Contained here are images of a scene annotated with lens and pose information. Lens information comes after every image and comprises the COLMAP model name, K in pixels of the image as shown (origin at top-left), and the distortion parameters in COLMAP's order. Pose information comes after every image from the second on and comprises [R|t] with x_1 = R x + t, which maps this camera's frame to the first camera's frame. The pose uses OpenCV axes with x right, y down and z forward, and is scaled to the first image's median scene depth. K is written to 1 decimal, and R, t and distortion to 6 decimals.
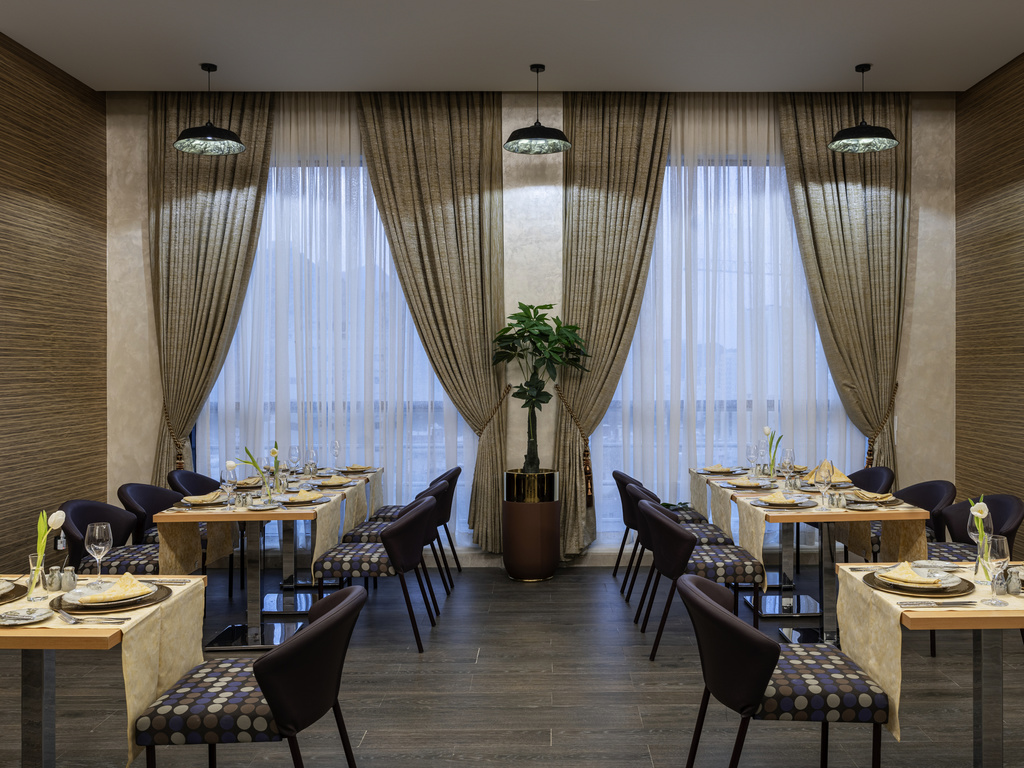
lens RADIAL K [[837.2, 0, 509.9], [0, 837.2, 380.3], [0, 0, 1]] dist [0.048286, -0.038588]
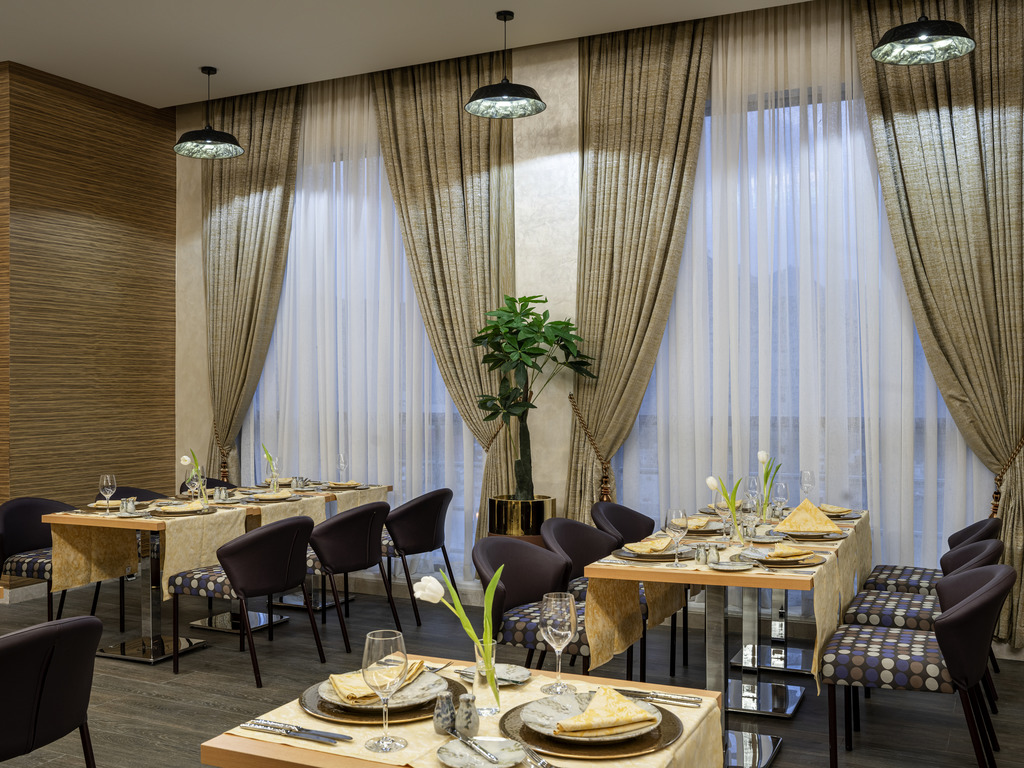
lens RADIAL K [[943.0, 0, 512.8], [0, 943.0, 391.5], [0, 0, 1]] dist [-0.001106, 0.000000]
pose [[0.907564, 0.004470, -0.419889, 0.394290], [-0.007397, 0.999958, -0.005342, 0.007906], [0.419848, 0.007954, 0.907560, 0.139510]]
